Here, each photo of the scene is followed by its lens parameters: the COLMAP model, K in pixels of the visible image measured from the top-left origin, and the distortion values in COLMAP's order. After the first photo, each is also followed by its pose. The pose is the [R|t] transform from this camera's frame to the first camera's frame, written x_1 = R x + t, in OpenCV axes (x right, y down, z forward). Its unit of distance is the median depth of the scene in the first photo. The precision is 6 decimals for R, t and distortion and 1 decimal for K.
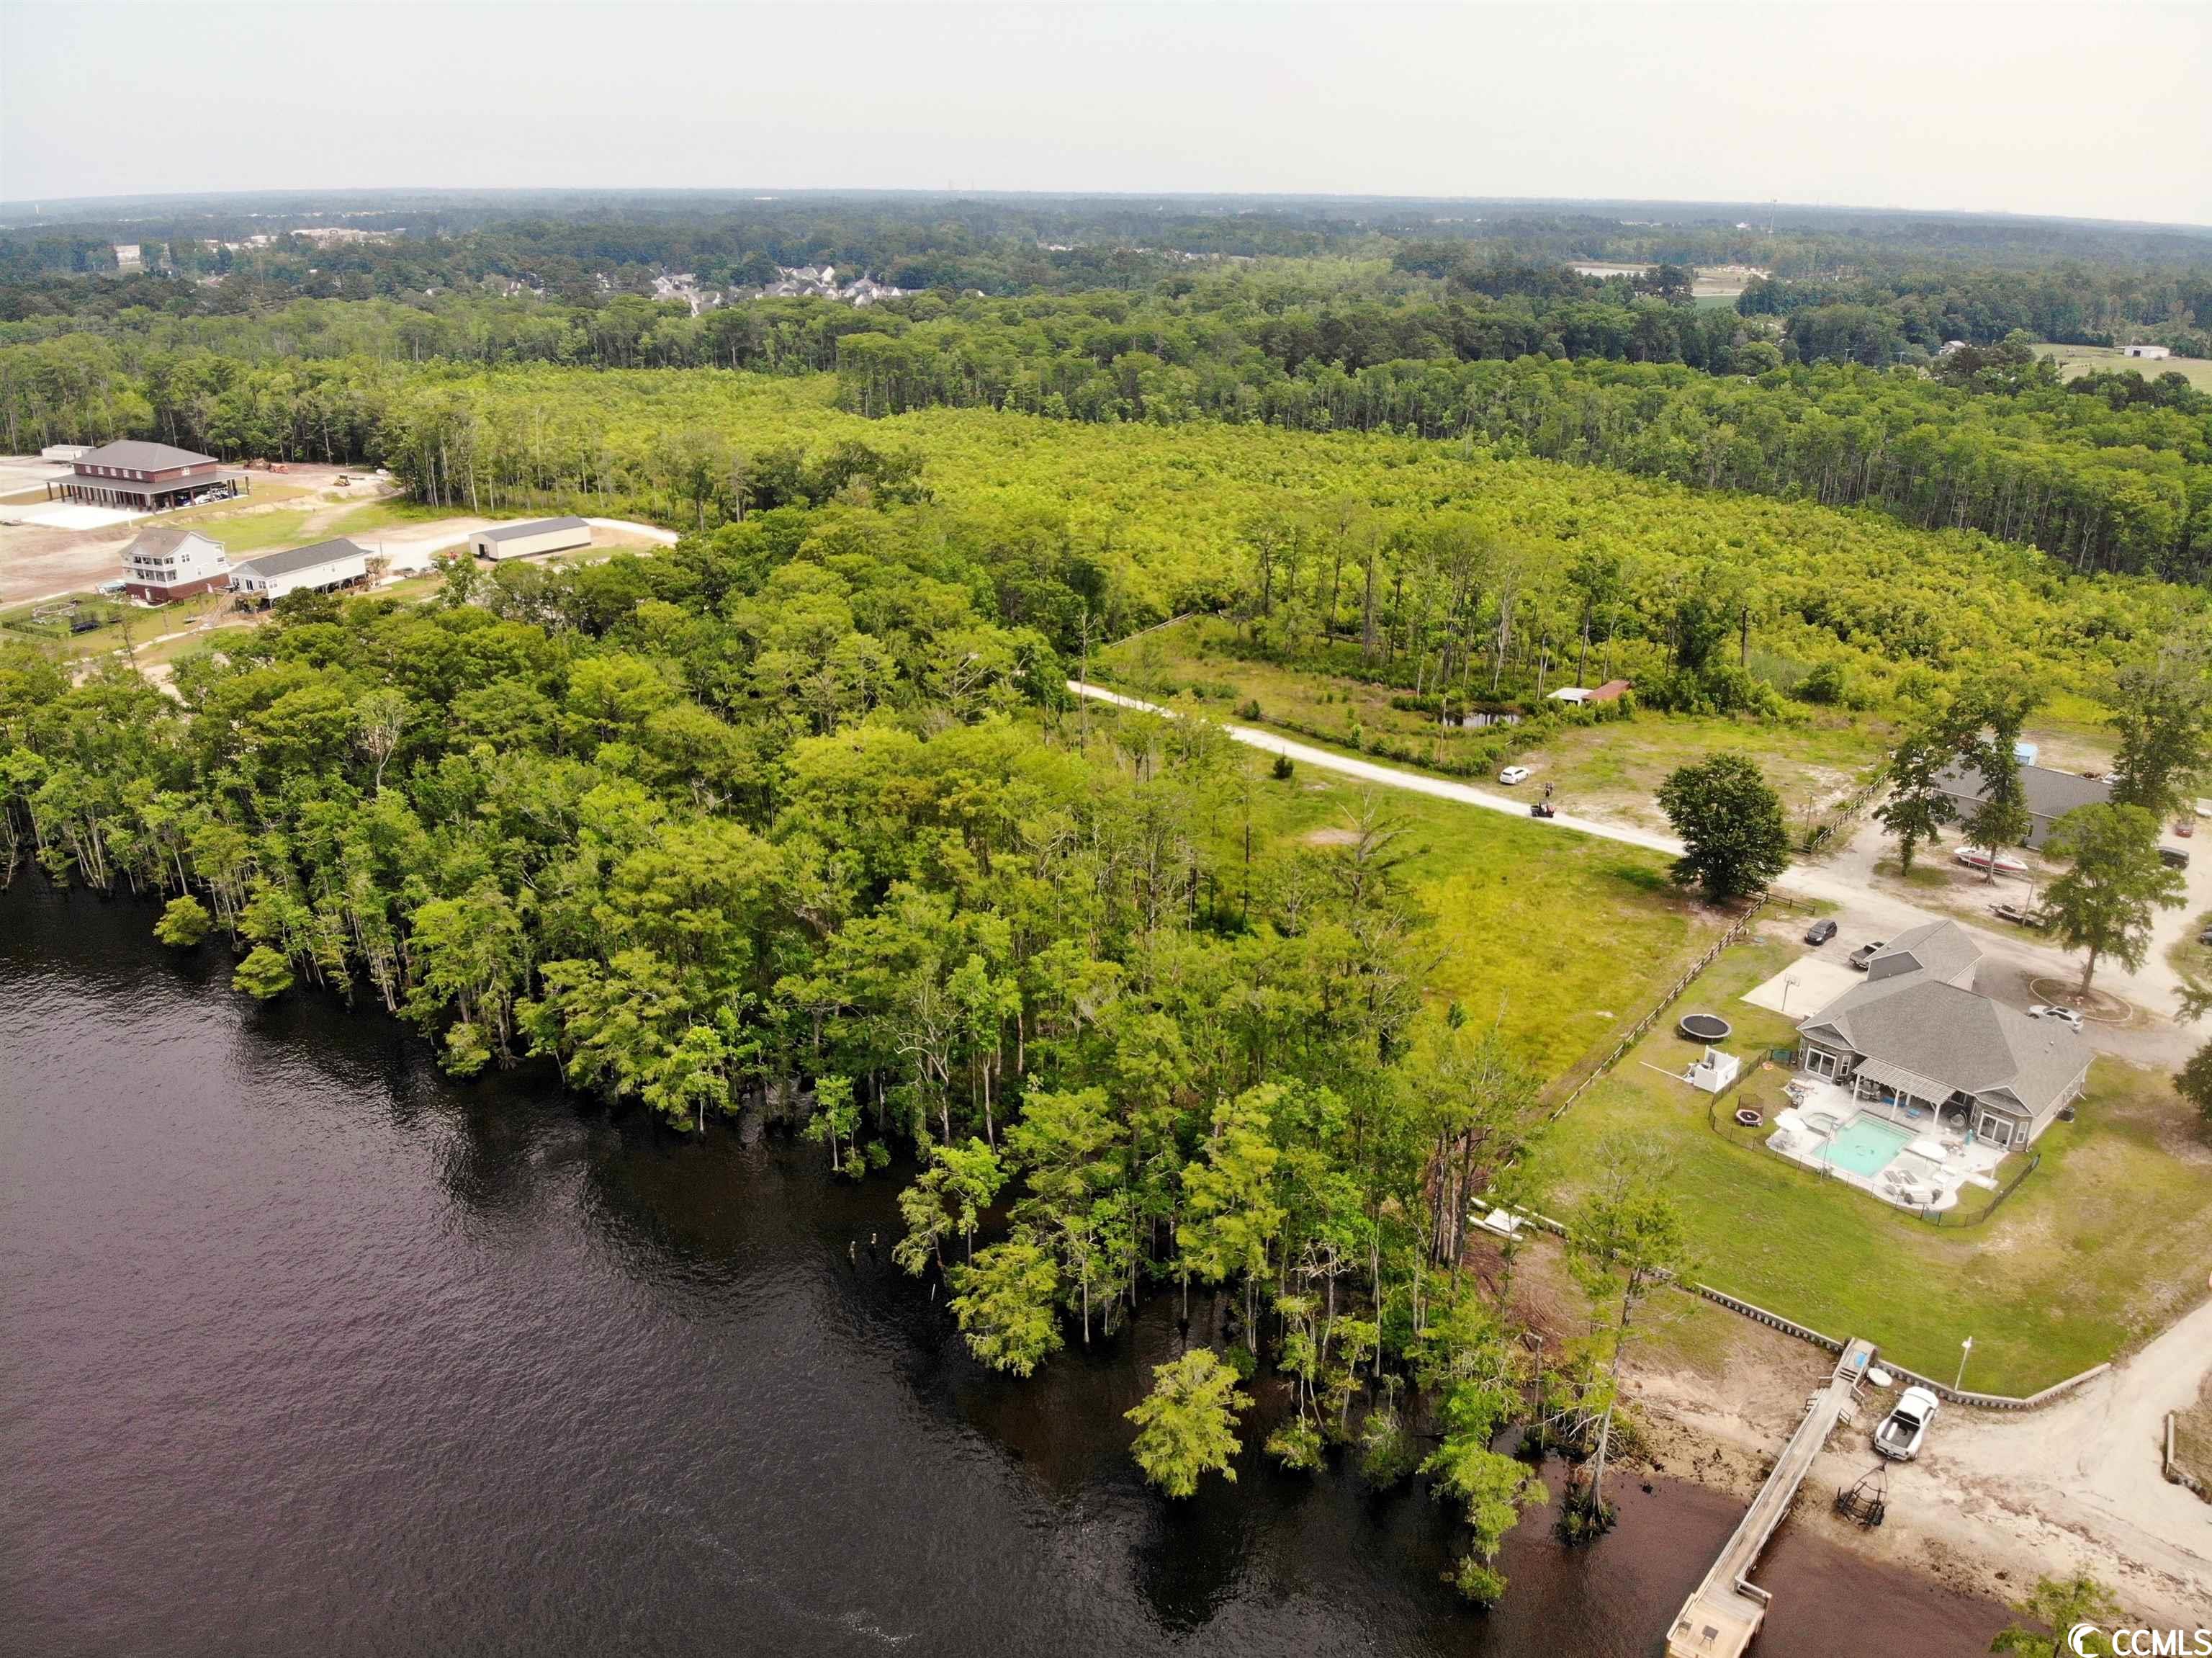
lens RADIAL K [[1602.6, 0, 1106.0], [0, 1602.6, 829.0], [0, 0, 1]] dist [0.068956, -0.190439]
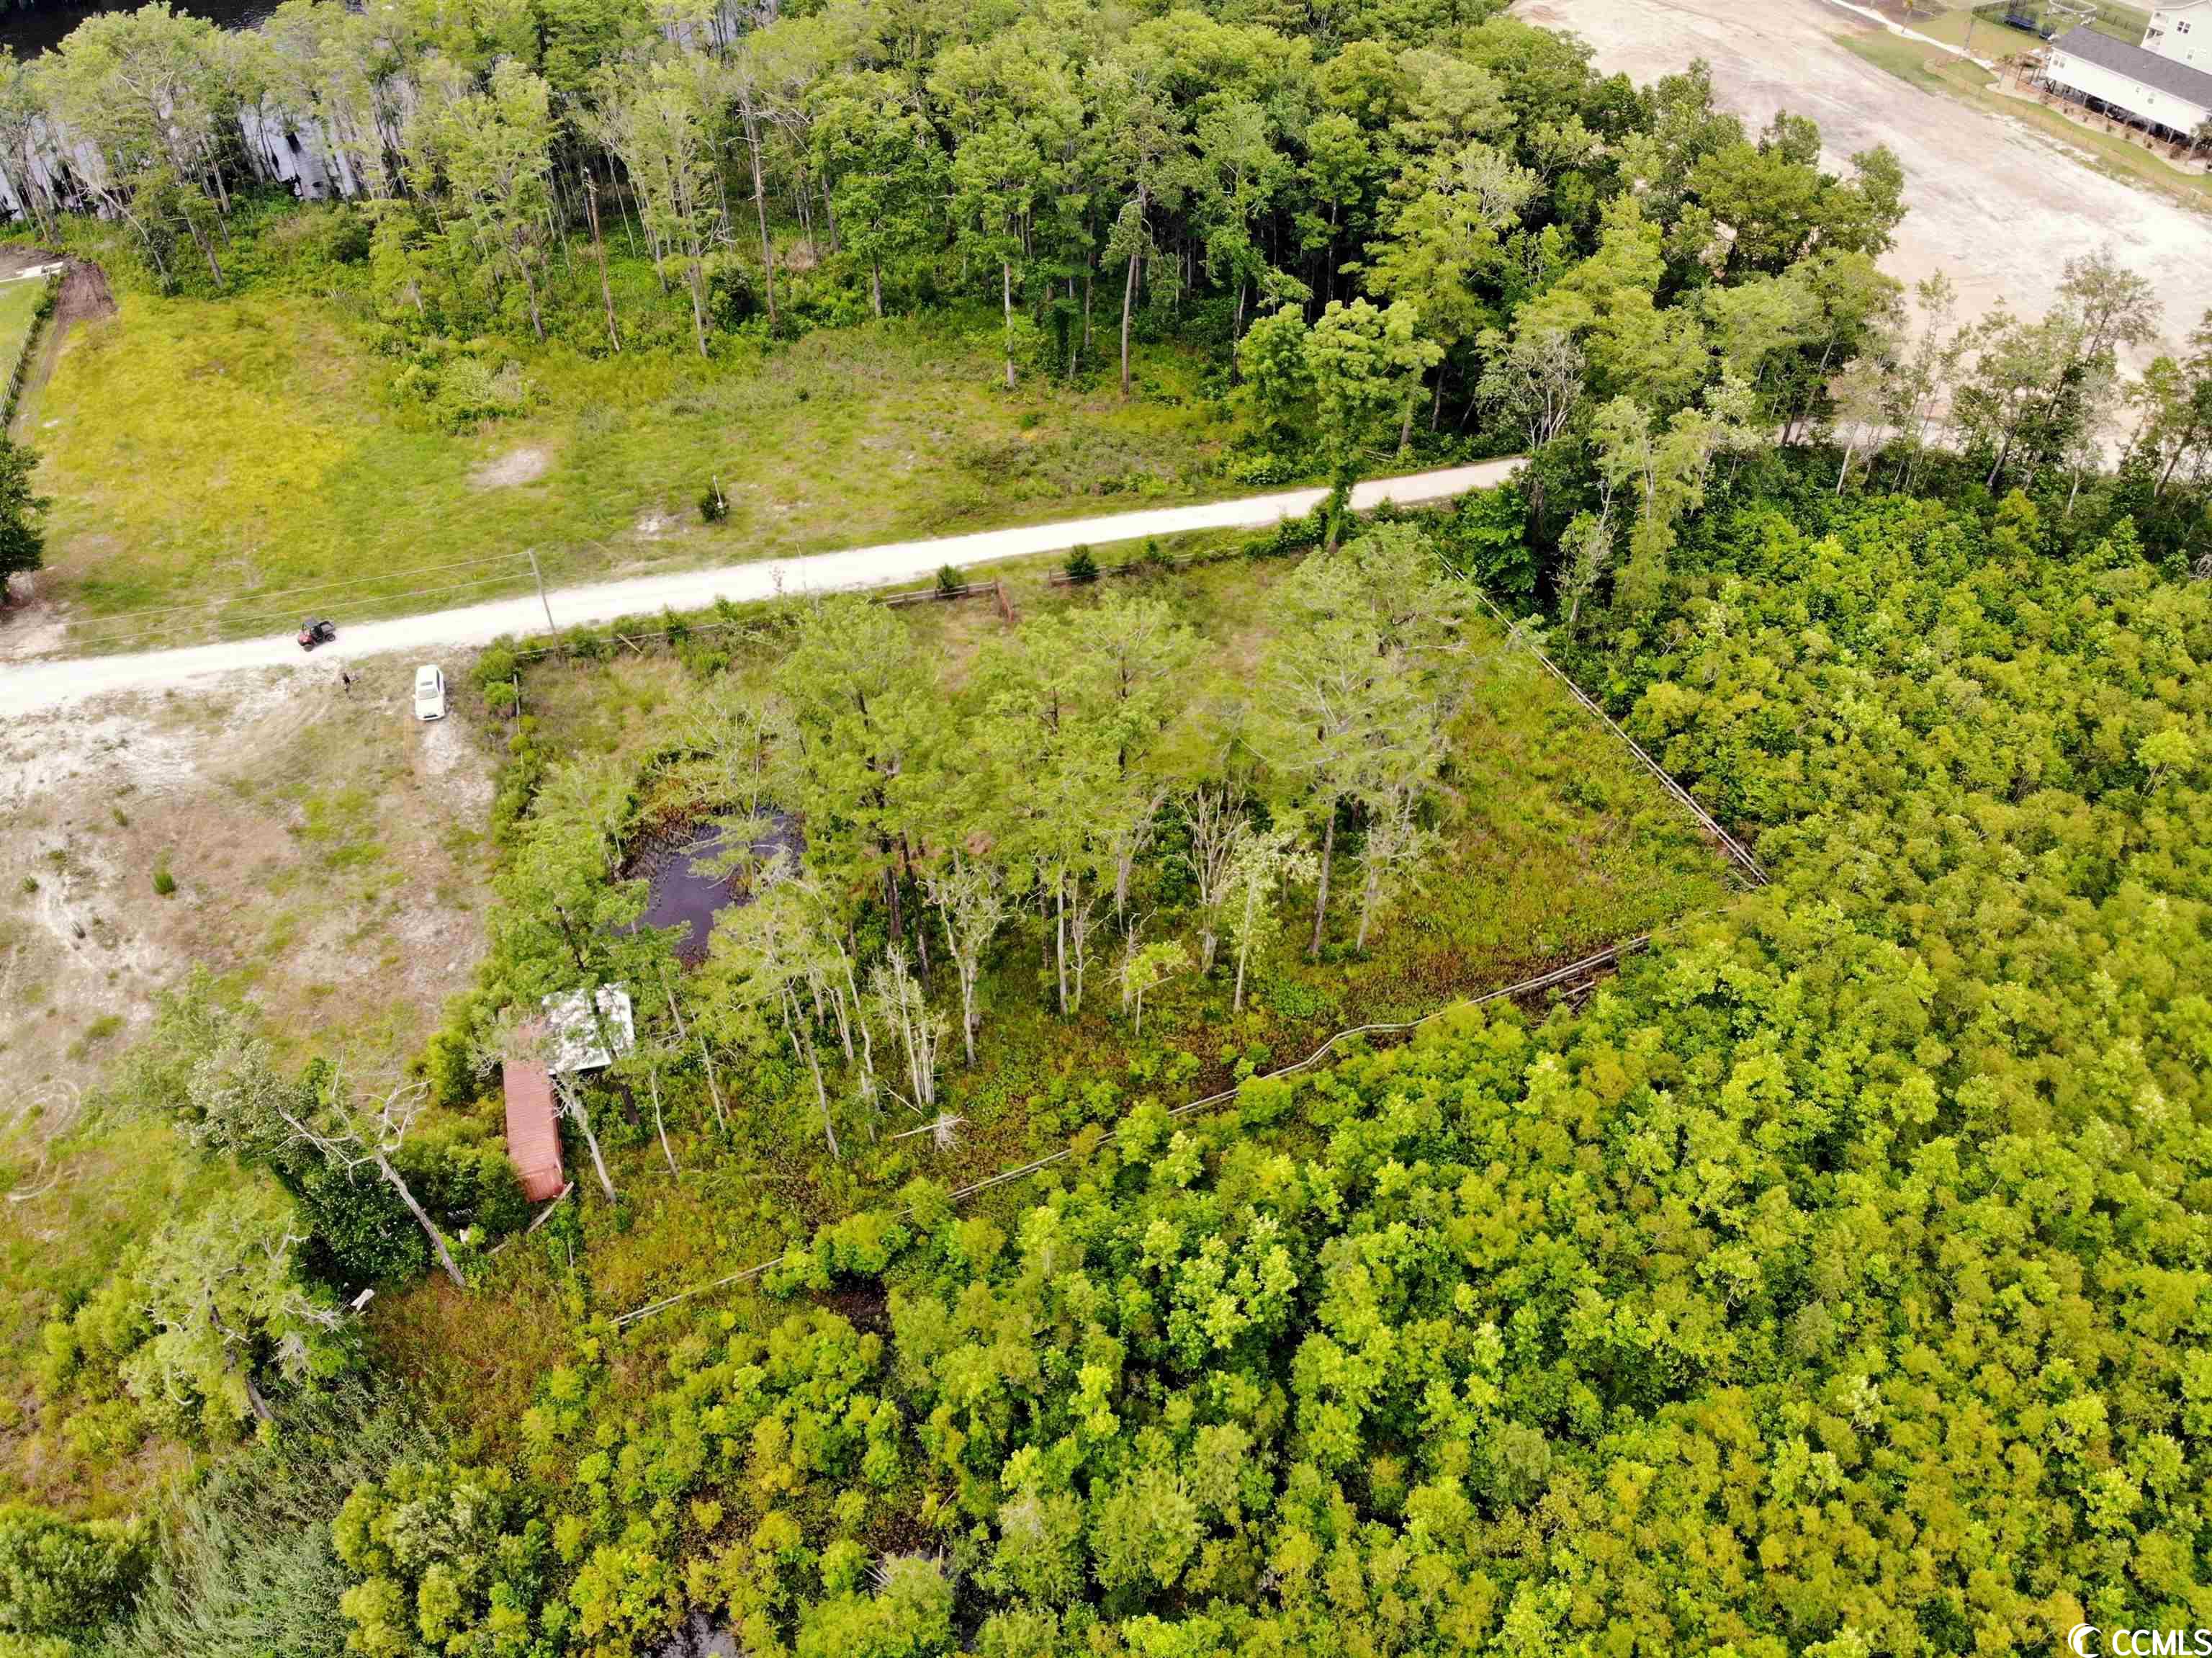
lens RADIAL K [[1586.6, 0, 1107.0], [0, 1586.6, 839.1], [0, 0, 1]] dist [0.017153, -0.101975]
pose [[-0.530495, 0.598077, -0.600732, 0.277612], [-0.329435, 0.507508, 0.796184, -0.295040], [0.781055, 0.620274, -0.072203, 0.690519]]
